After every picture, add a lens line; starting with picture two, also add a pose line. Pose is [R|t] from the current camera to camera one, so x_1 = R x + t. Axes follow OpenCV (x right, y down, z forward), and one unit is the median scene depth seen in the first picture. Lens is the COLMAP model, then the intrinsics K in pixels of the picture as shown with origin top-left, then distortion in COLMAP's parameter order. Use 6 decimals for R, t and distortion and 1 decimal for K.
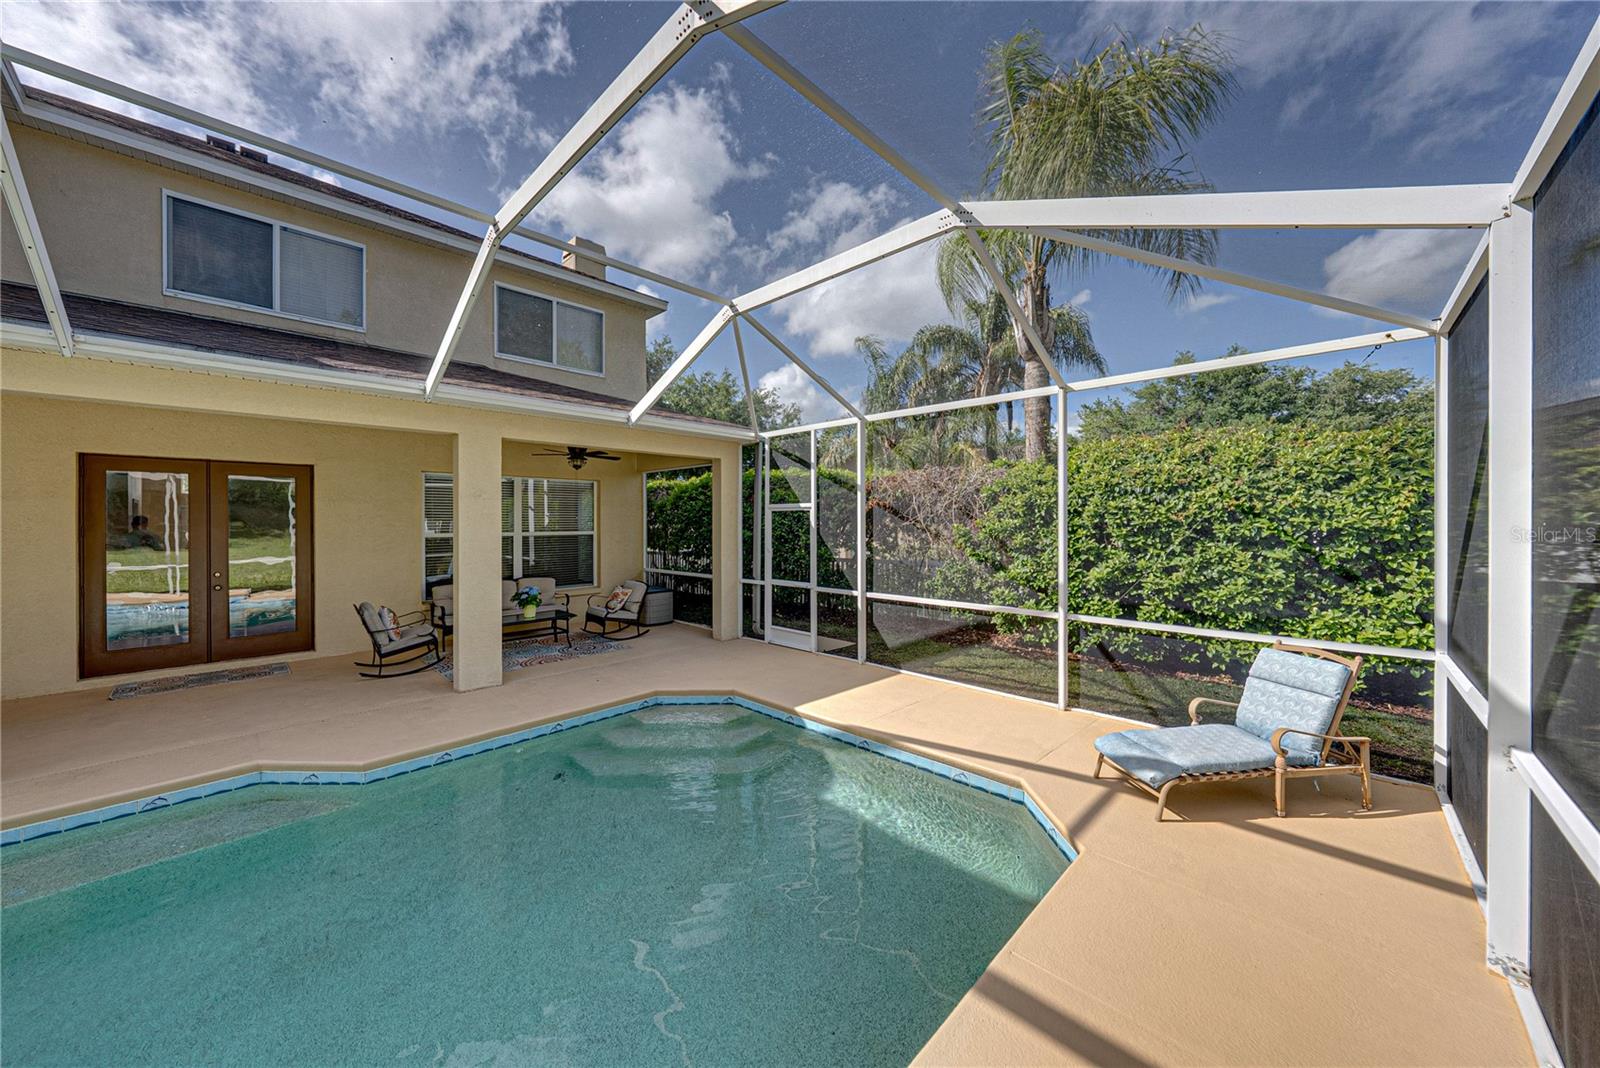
lens RADIAL K [[557.1, 0, 812.2], [0, 557.1, 523.2], [0, 0, 1]] dist [-0.001613, -0.000109]
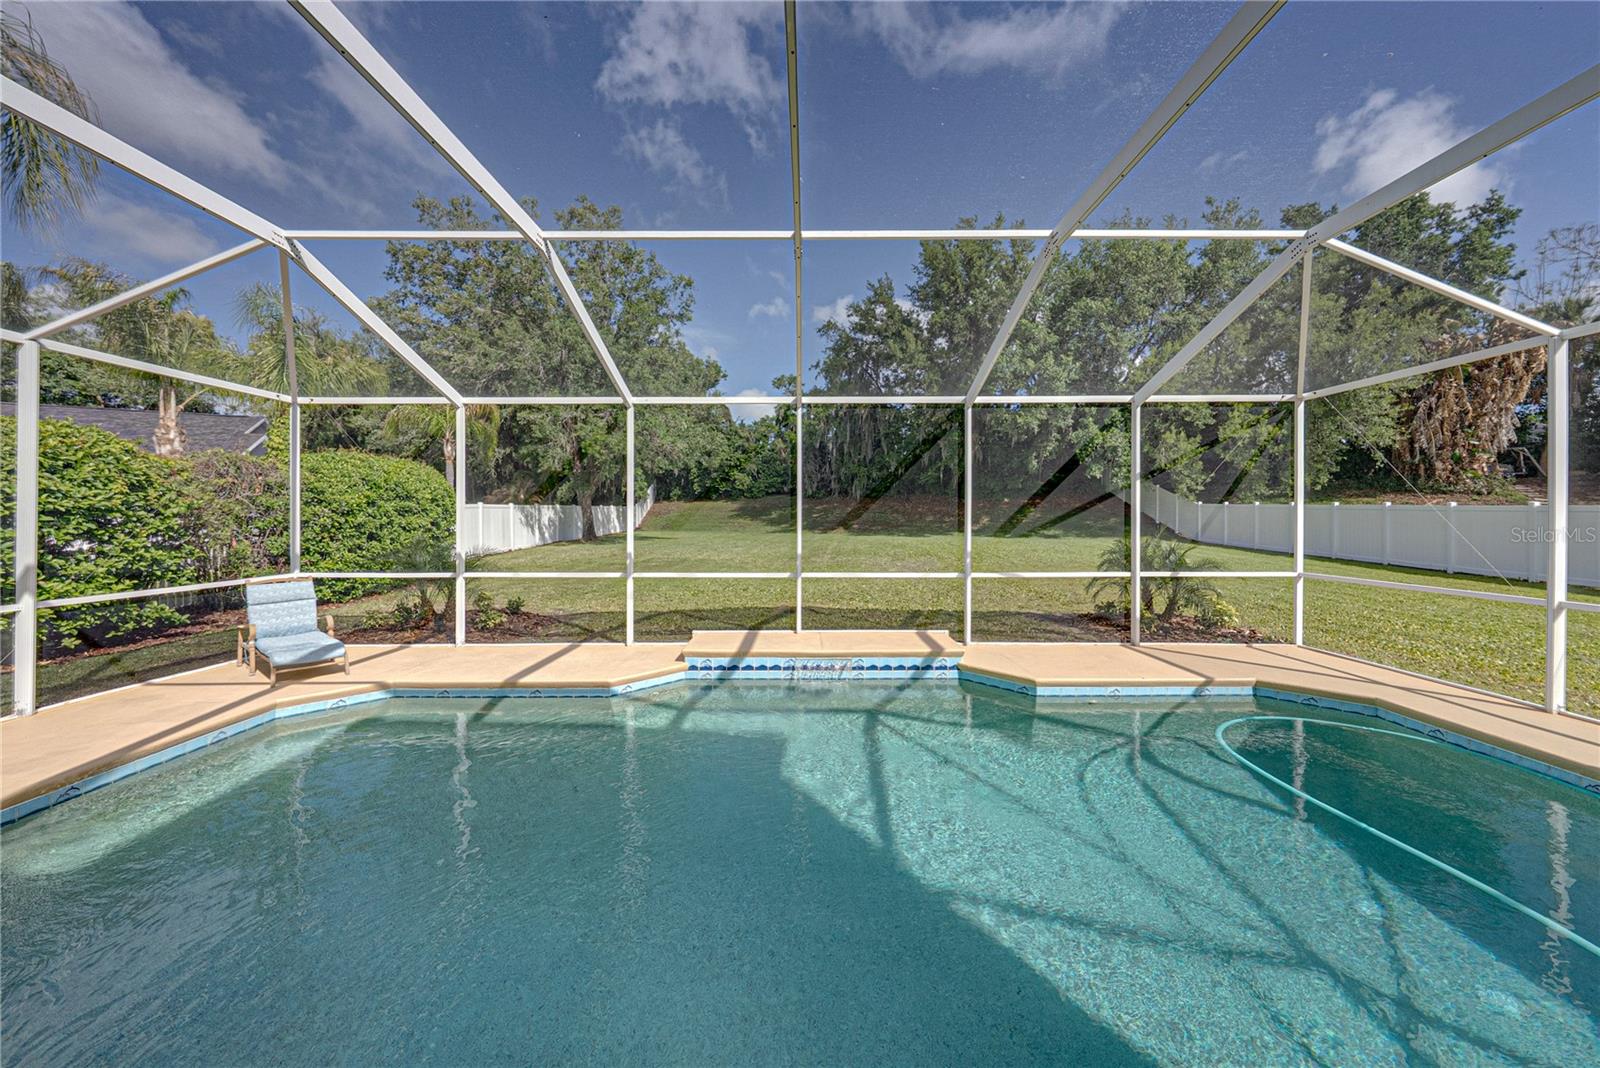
lens RADIAL K [[555.3, 0, 803.2], [0, 555.3, 517.2], [0, 0, 1]] dist [-0.000826, 0.000011]
pose [[-0.691317, 0.004268, 0.722539, -0.793901], [0.005348, 0.999985, -0.000790, 0.028999], [-0.722532, 0.003318, -0.691330, 0.580418]]
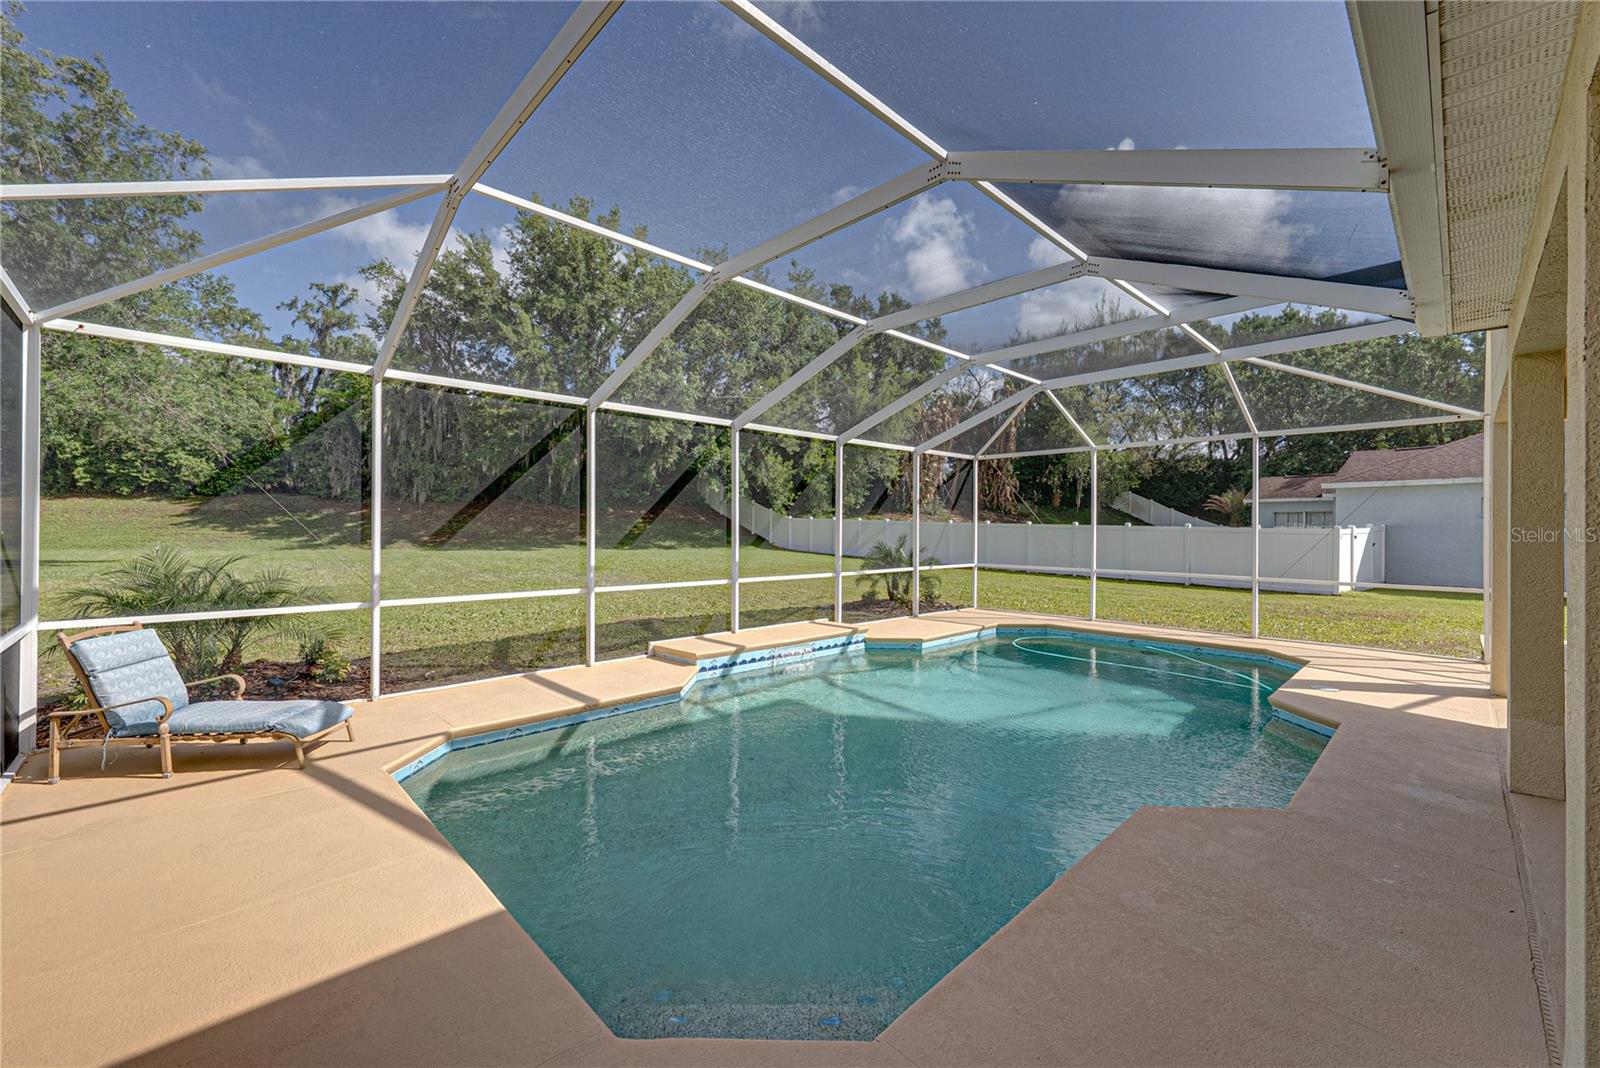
lens RADIAL K [[632.7, 0, 810.2], [0, 632.7, 525.6], [0, 0, 1]] dist [0.001097, -0.000011]
pose [[-0.999068, -0.000827, 0.043160, -0.231657], [-0.000944, 0.999996, -0.002675, 0.023742], [-0.043157, -0.002714, -0.999065, 1.201415]]
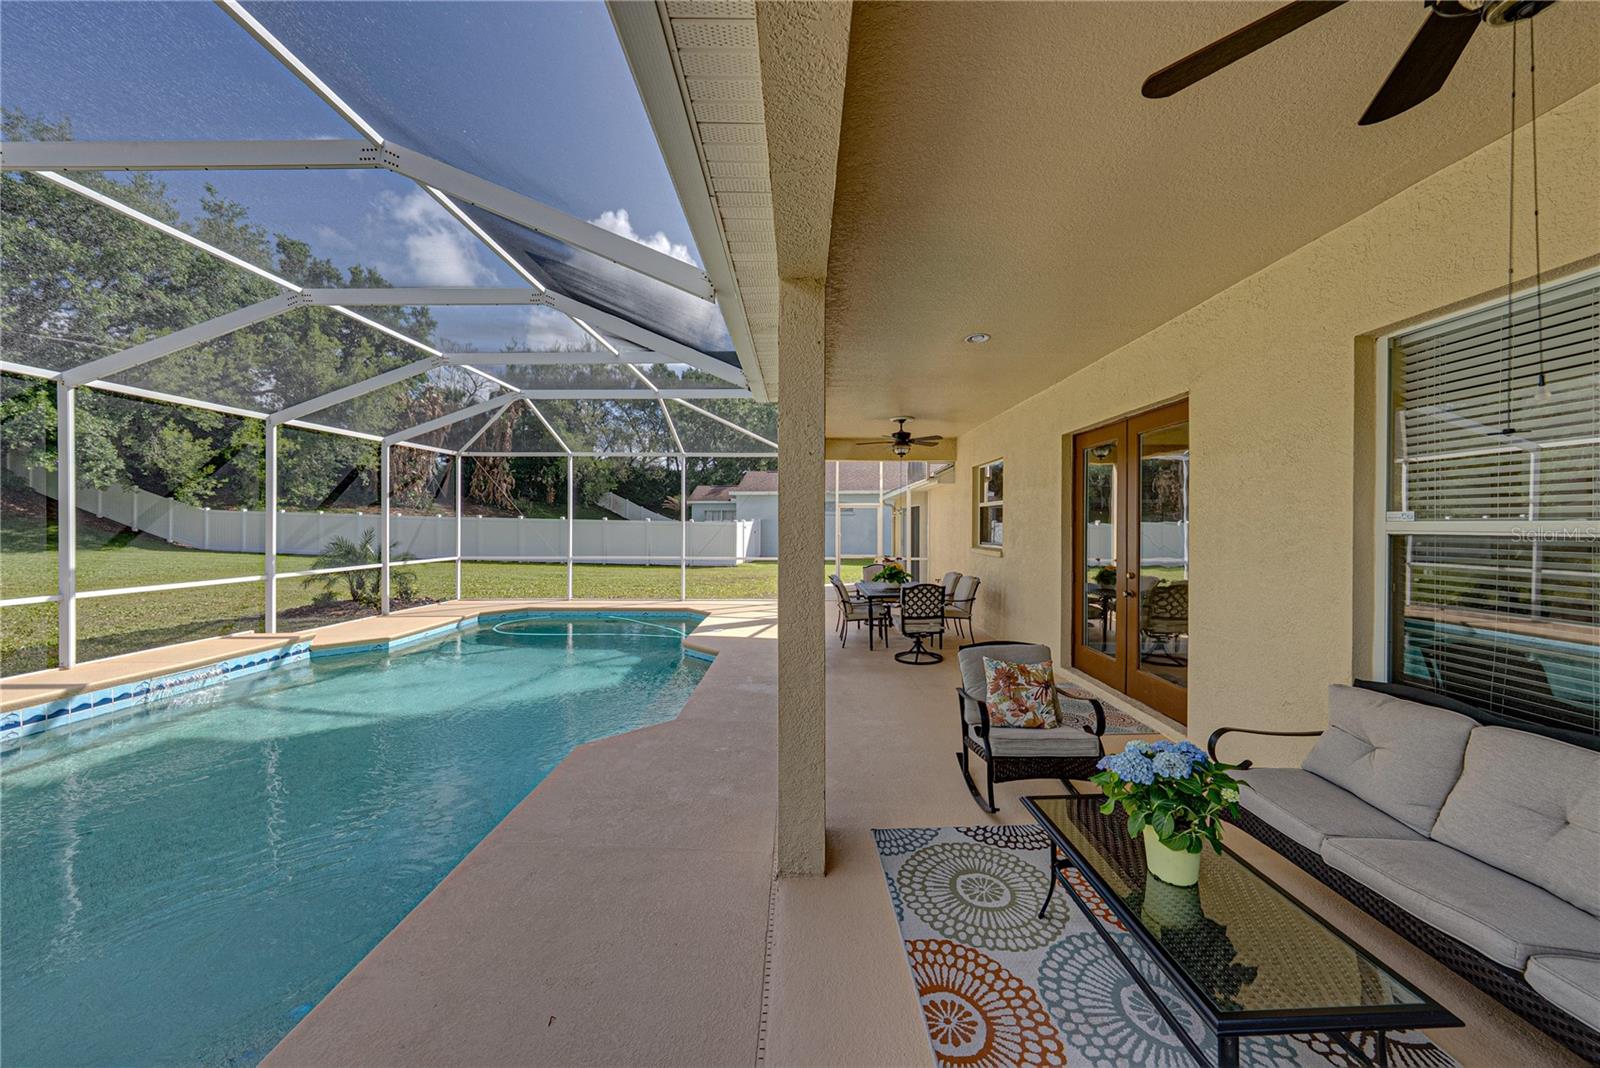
lens RADIAL K [[545.5, 0, 796.6], [0, 545.5, 524.5], [0, 0, 1]] dist [-0.009133, 0.002052]
pose [[-0.733659, 0.004377, -0.679504, -0.272343], [0.000499, 0.999982, 0.005902, 0.023425], [0.679518, 0.003991, -0.733648, 1.227906]]
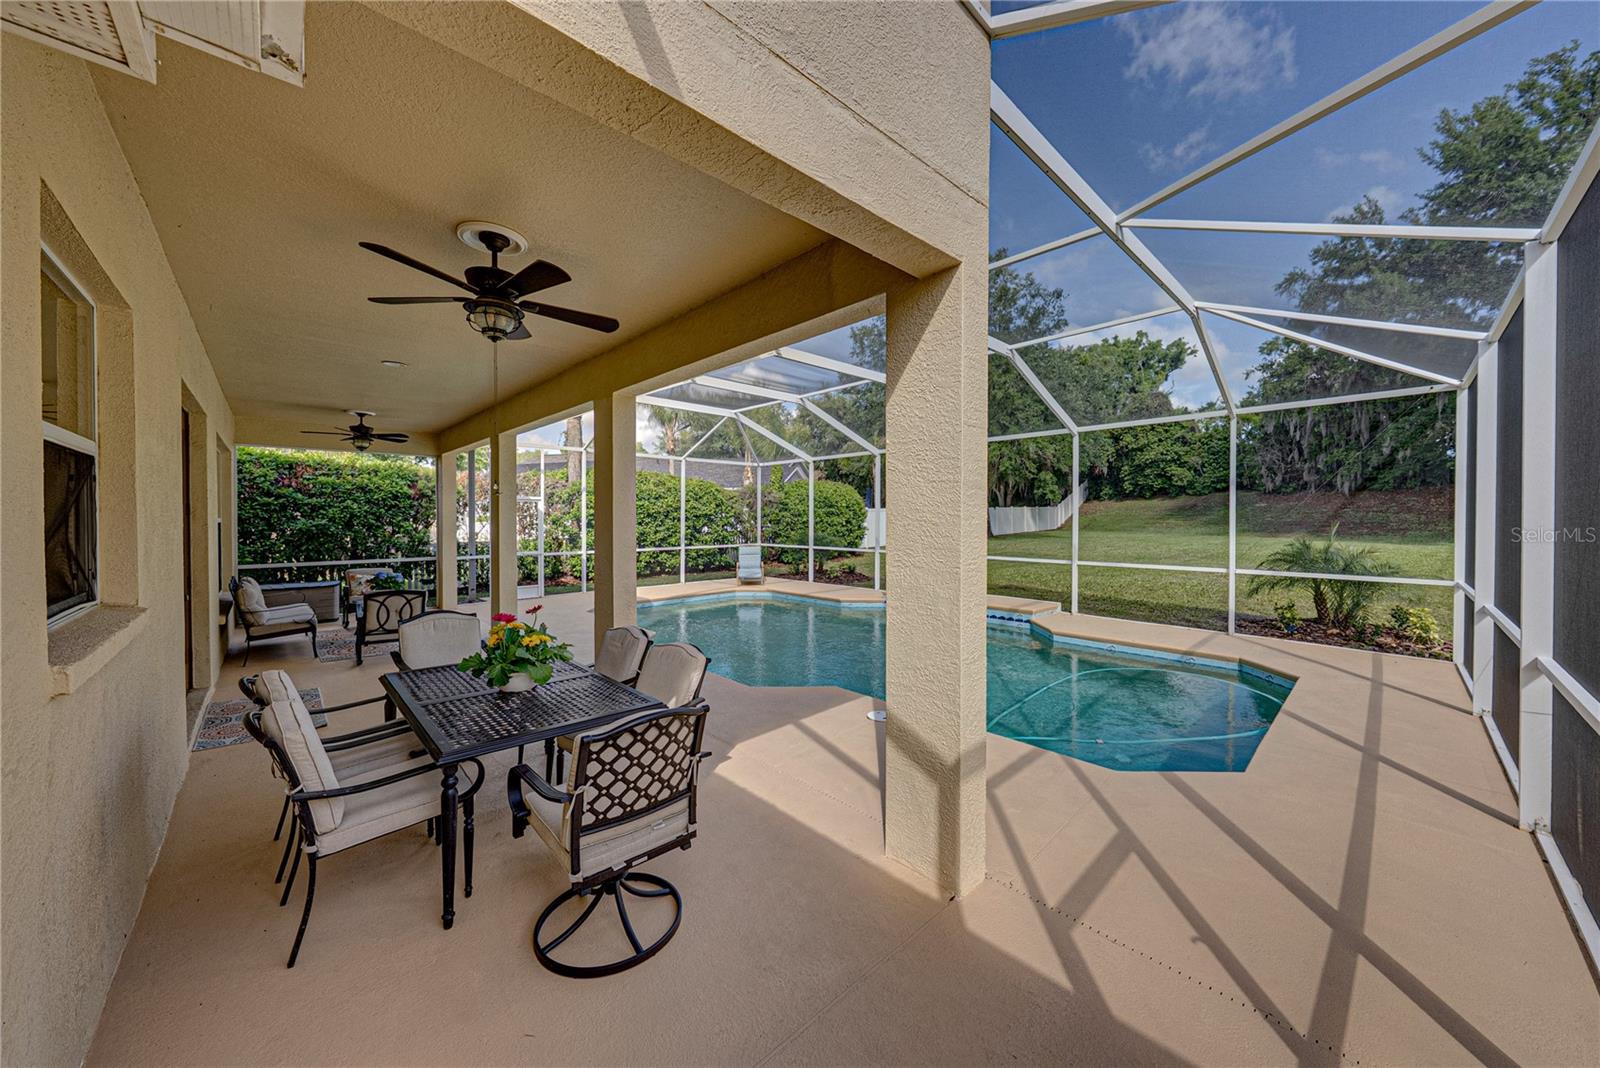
lens RADIAL K [[545.5, 0, 796.6], [0, 545.5, 524.5], [0, 0, 1]] dist [-0.009133, 0.002052]
pose [[0.054978, -0.009337, 0.998444, -1.670509], [0.004082, 0.999950, 0.009126, 0.028211], [-0.998479, 0.003574, 0.055014, 0.243827]]
